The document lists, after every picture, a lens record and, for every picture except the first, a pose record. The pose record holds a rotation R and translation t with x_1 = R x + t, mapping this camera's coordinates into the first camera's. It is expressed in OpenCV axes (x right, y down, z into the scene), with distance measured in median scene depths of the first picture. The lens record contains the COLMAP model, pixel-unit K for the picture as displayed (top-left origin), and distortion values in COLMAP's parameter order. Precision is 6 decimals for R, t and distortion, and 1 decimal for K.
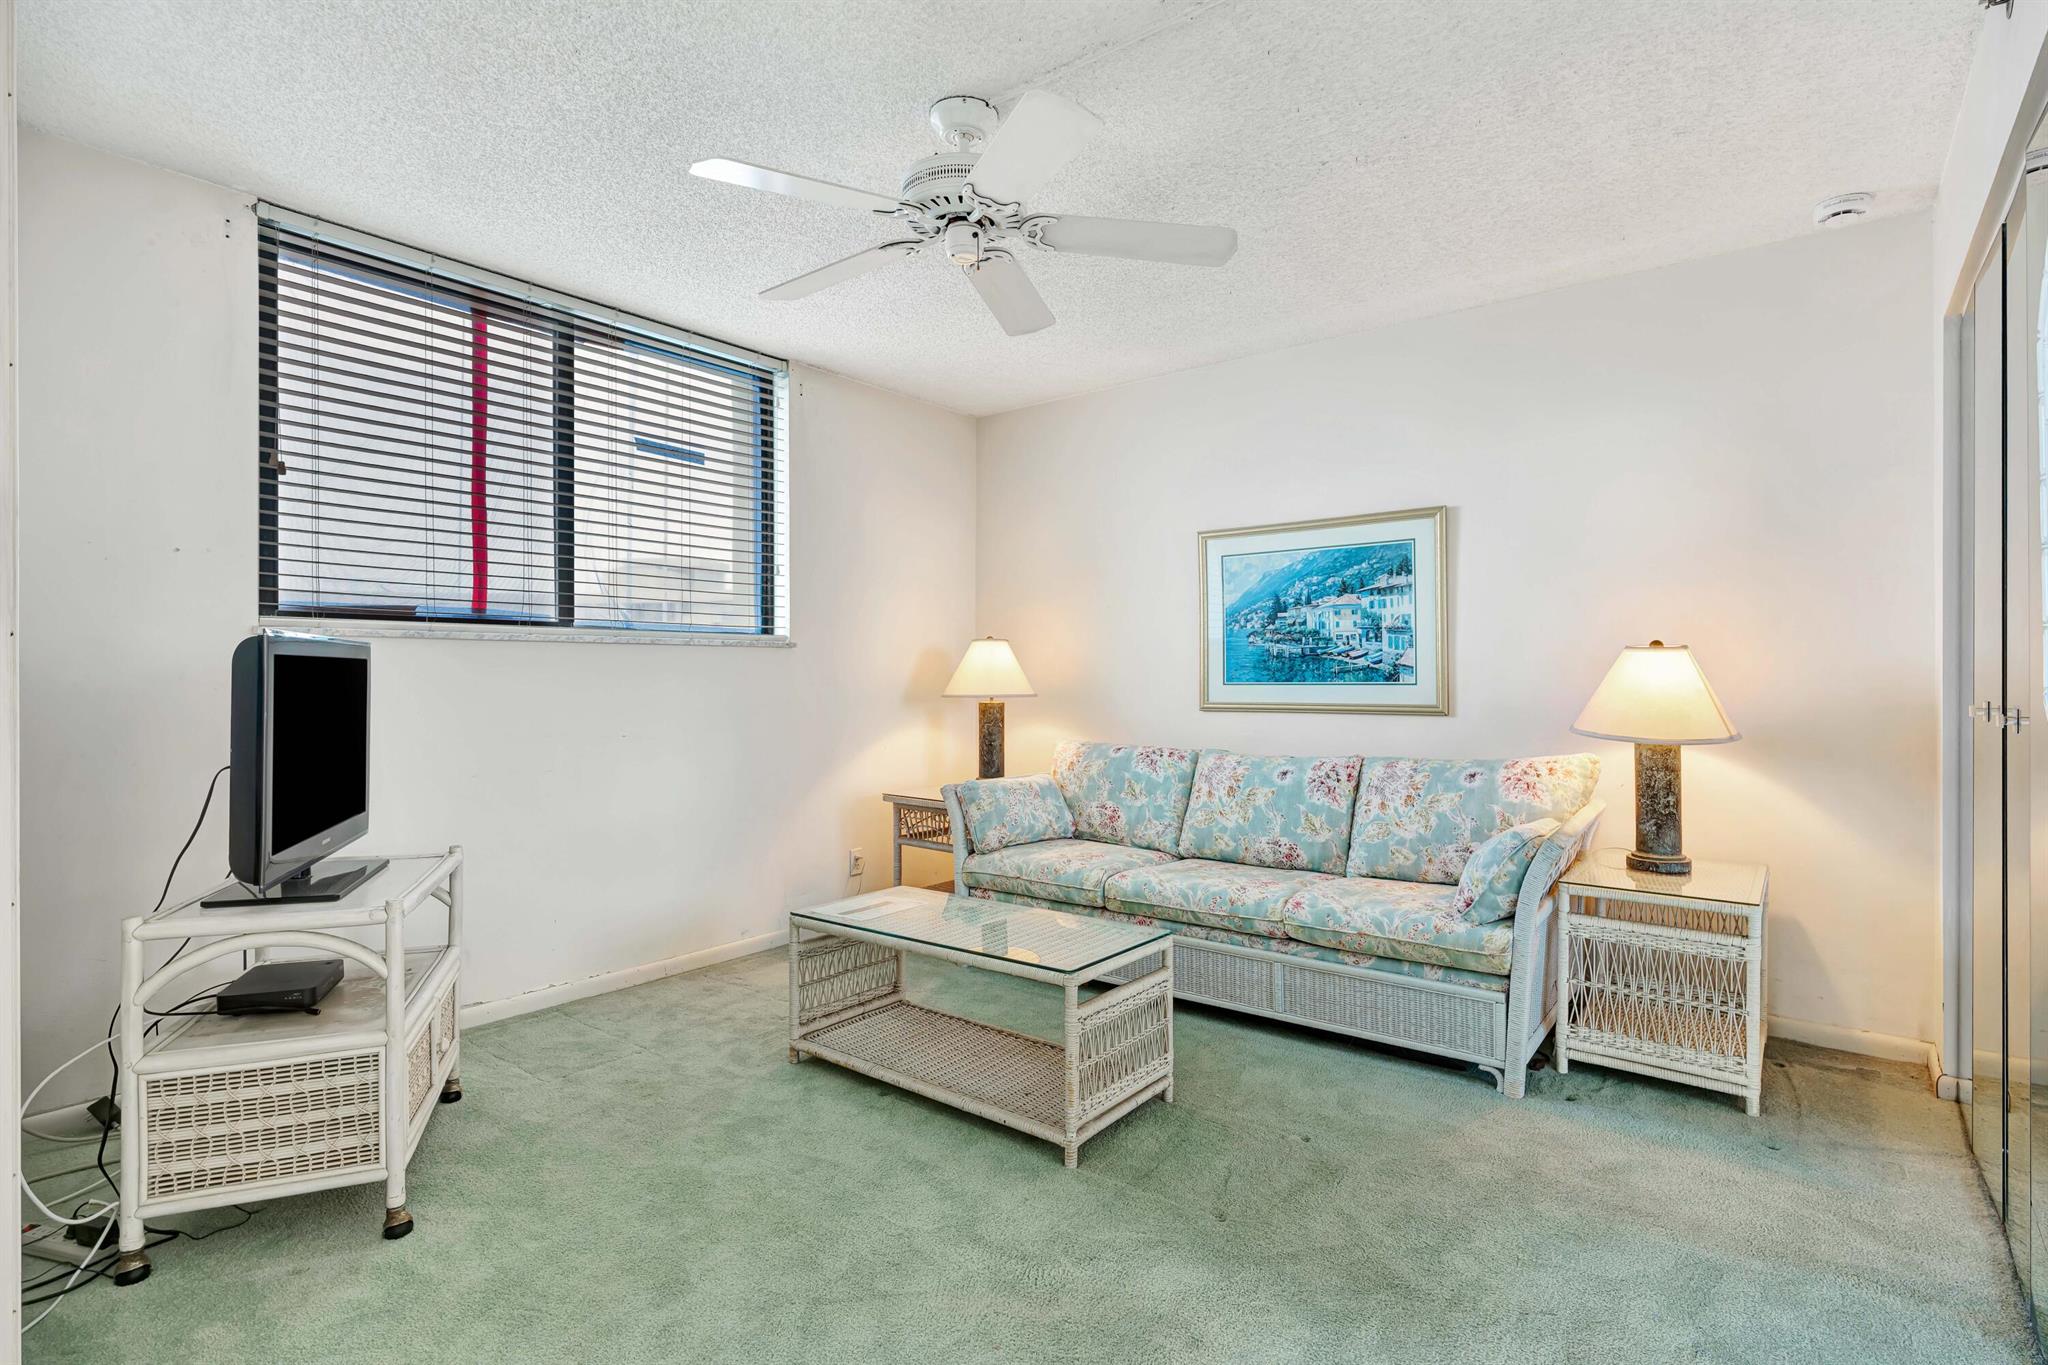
lens RADIAL K [[1004.0, 0, 1024.0], [0, 1004.0, 682.5], [0, 0, 1]] dist [-0.017957, 0.017153]
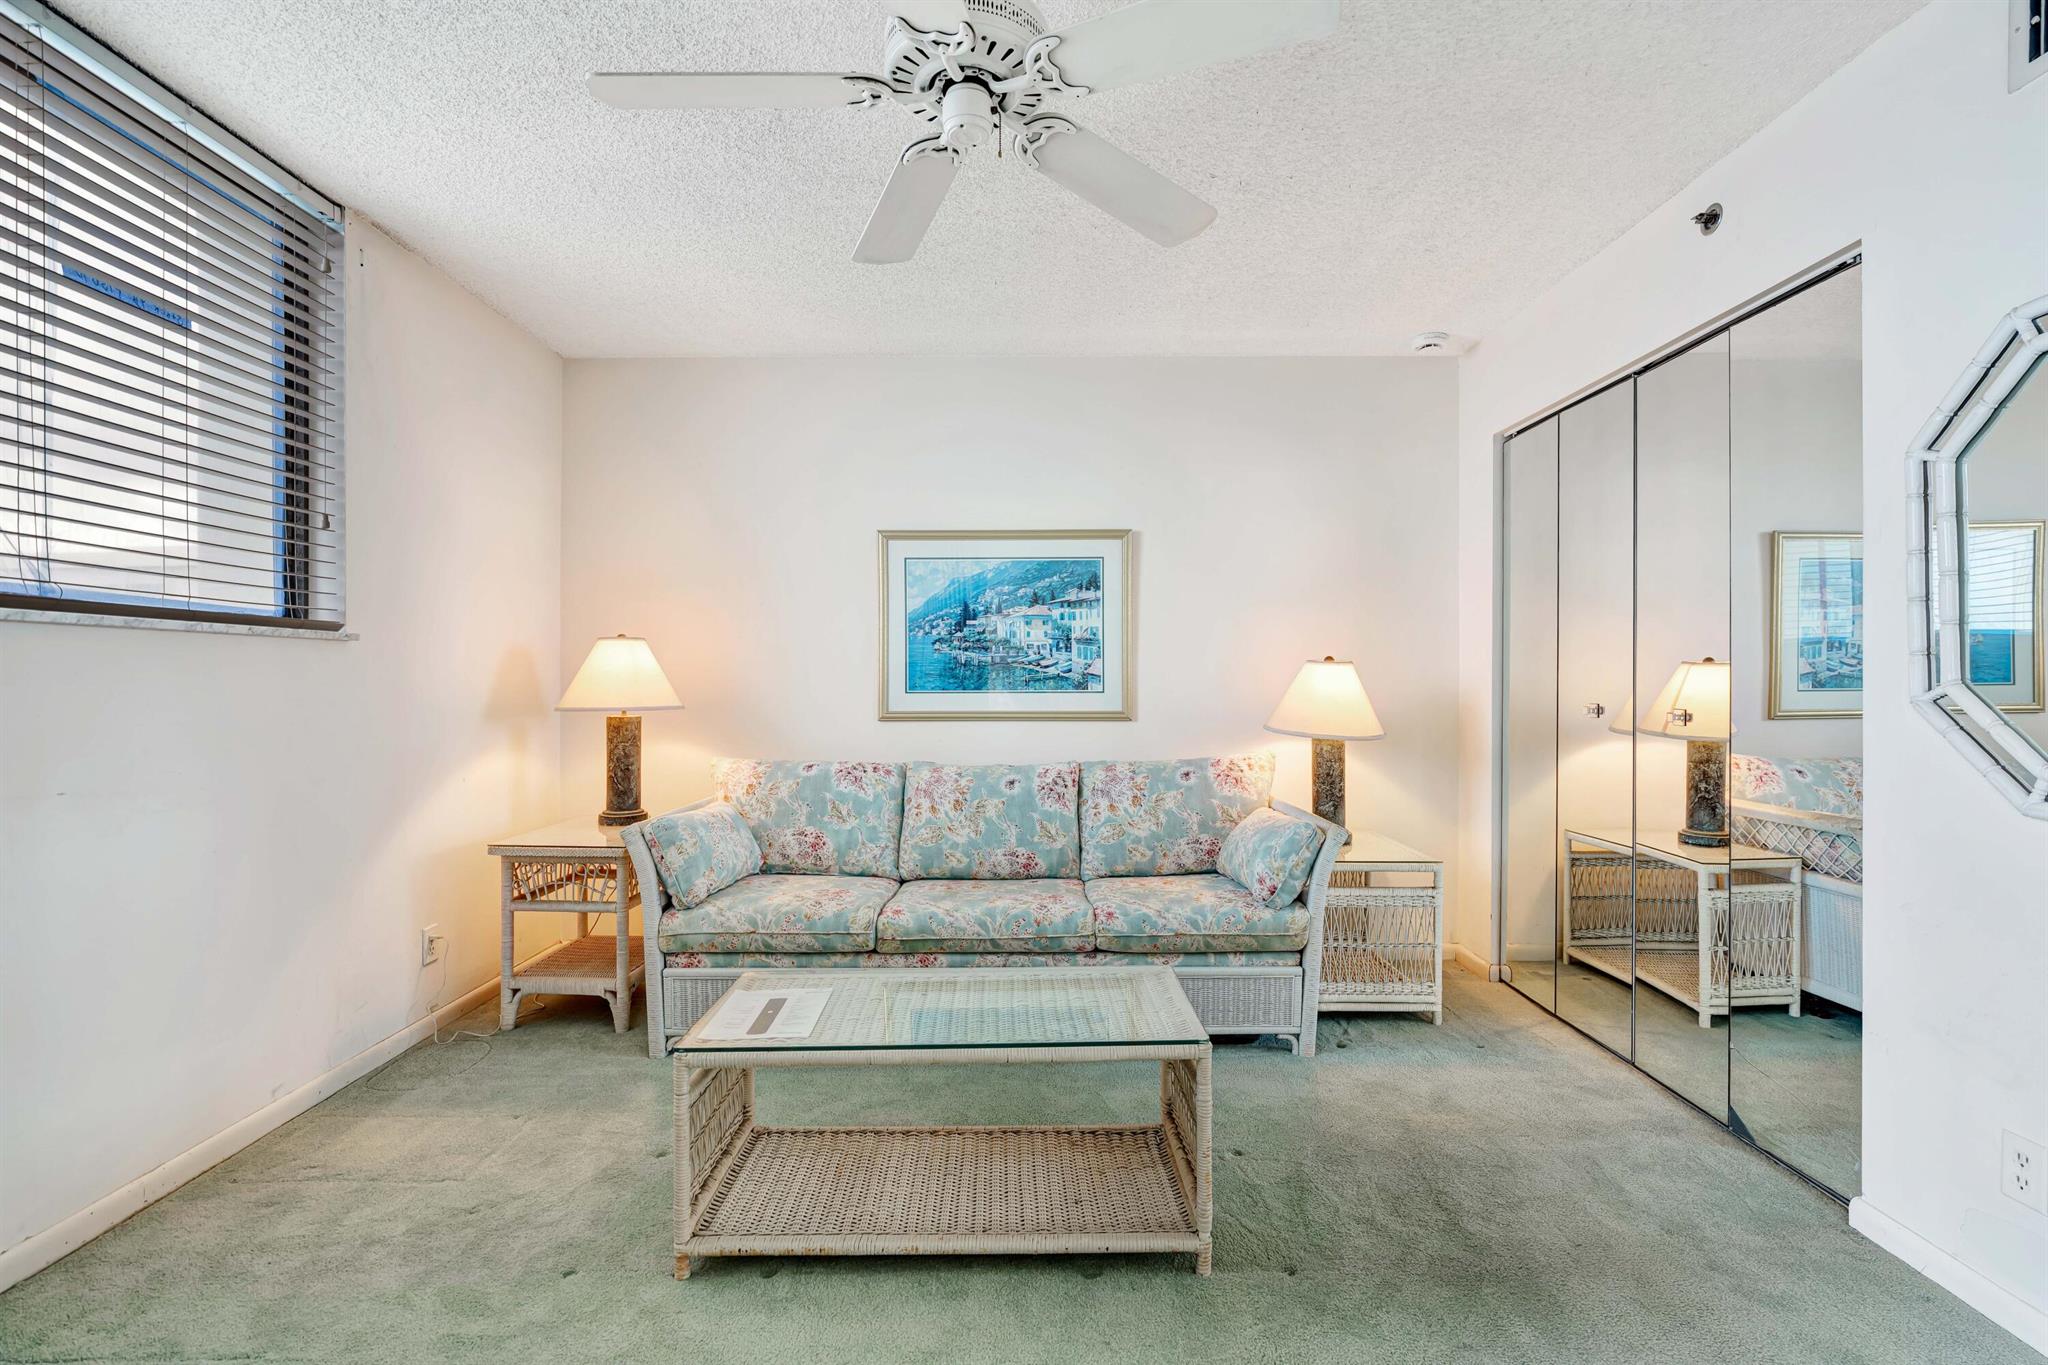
lens RADIAL K [[924.8, 0, 1032.0], [0, 924.8, 689.3], [0, 0, 1]] dist [-0.013811, 0.007676]
pose [[0.780077, -0.002179, 0.625680, -0.287911], [0.001720, 0.999998, 0.001339, -0.002723], [-0.625682, 0.000032, 0.780078, 0.267462]]
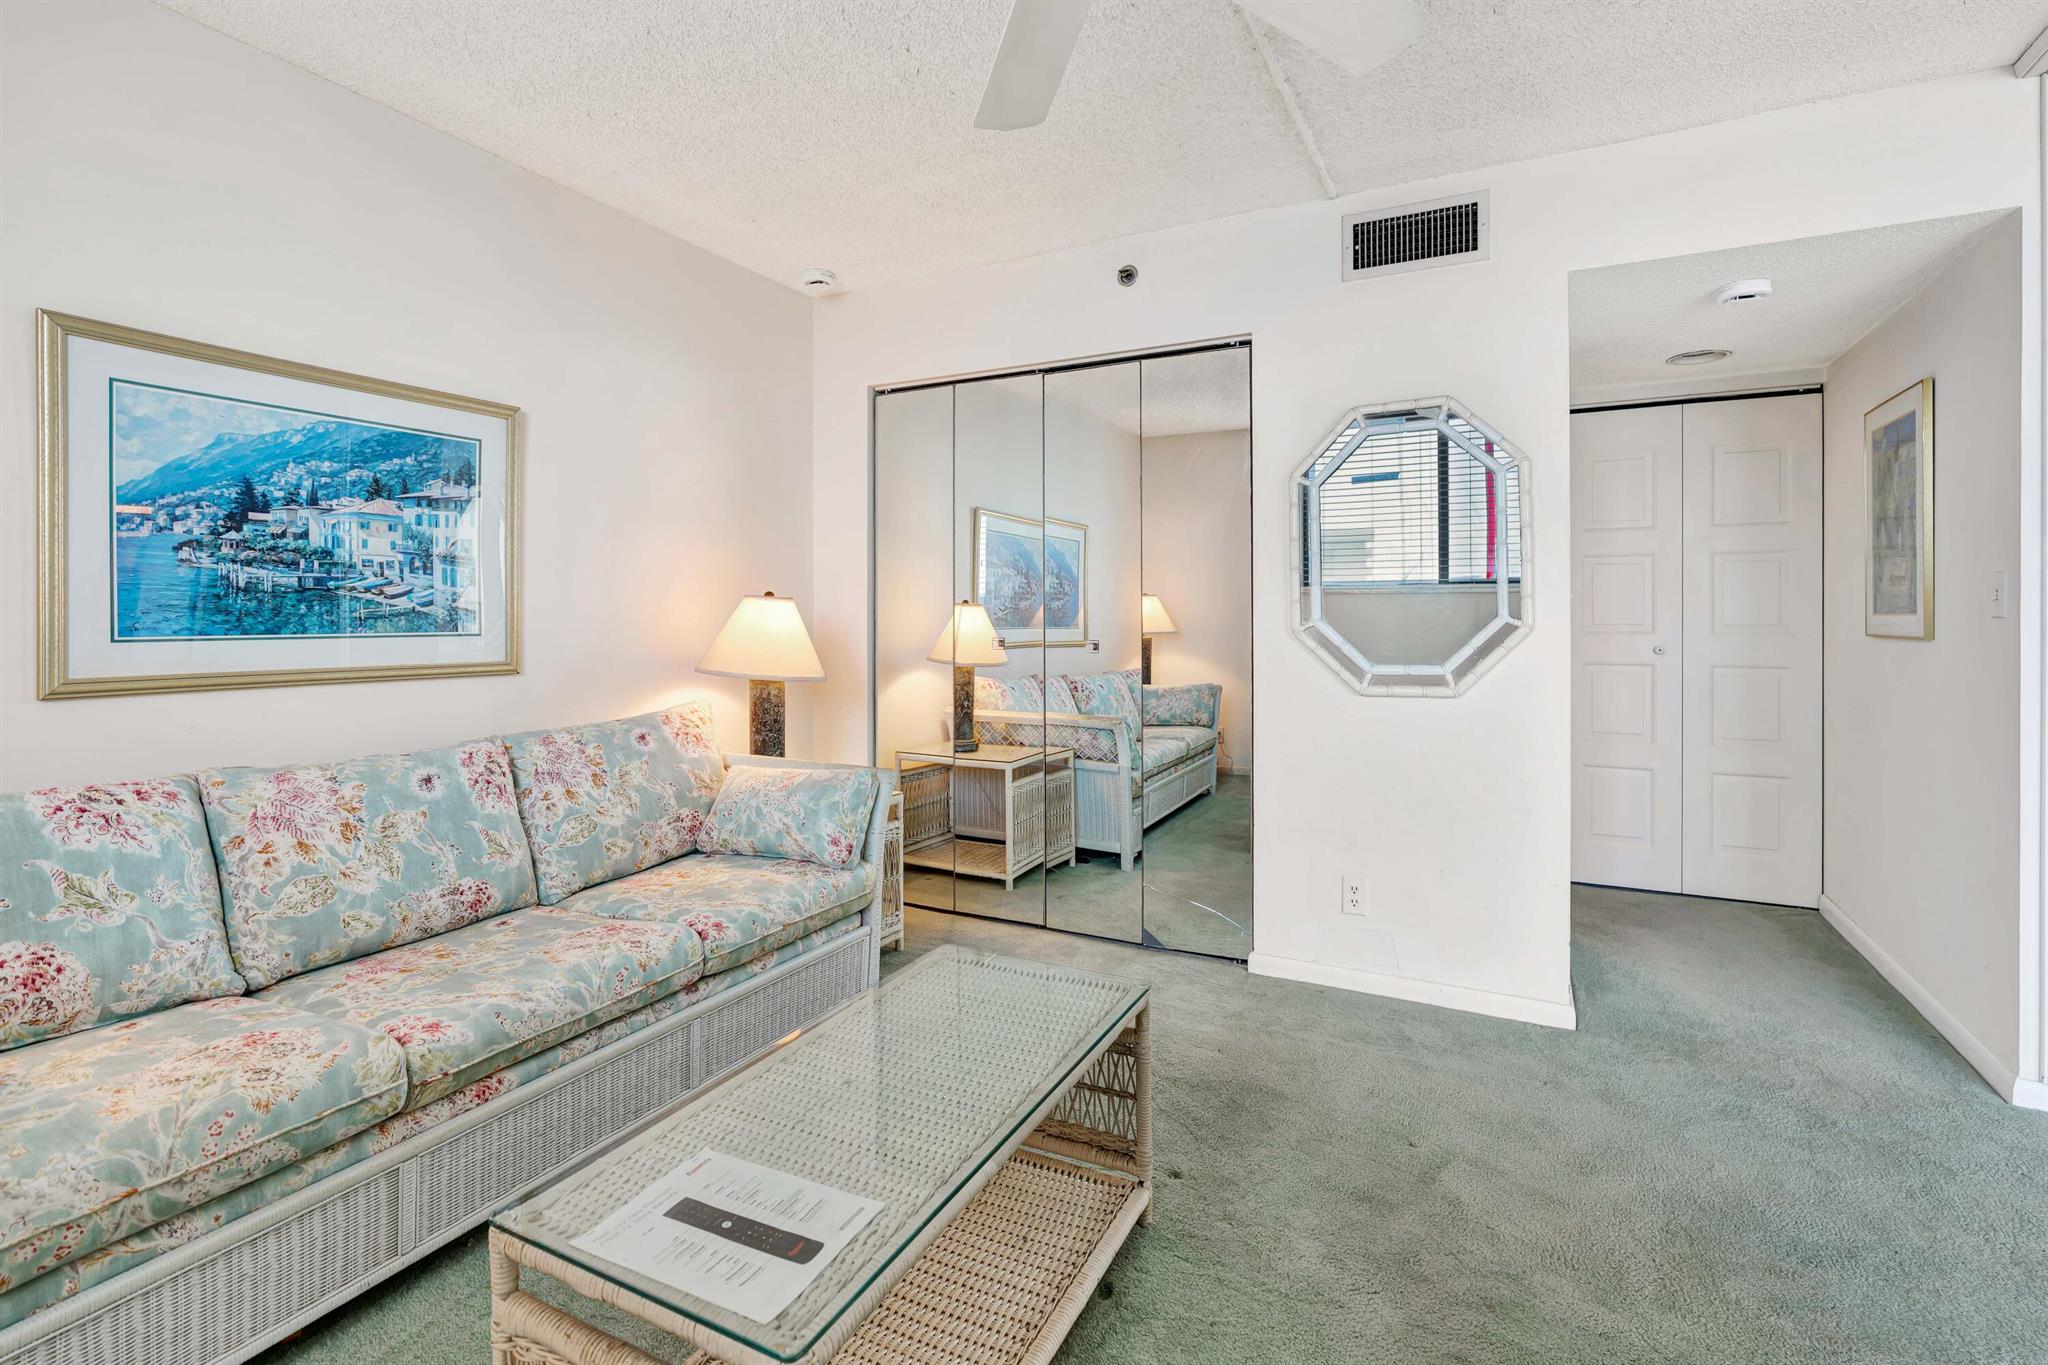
lens RADIAL K [[966.1, 0, 1015.1], [0, 966.1, 628.5], [0, 0, 1]] dist [-0.015521, 0.007881]
pose [[-0.189121, -0.005730, 0.981937, -0.384116], [0.007901, 0.999942, 0.007356, -0.005026], [-0.981922, 0.009149, -0.189065, 0.733648]]
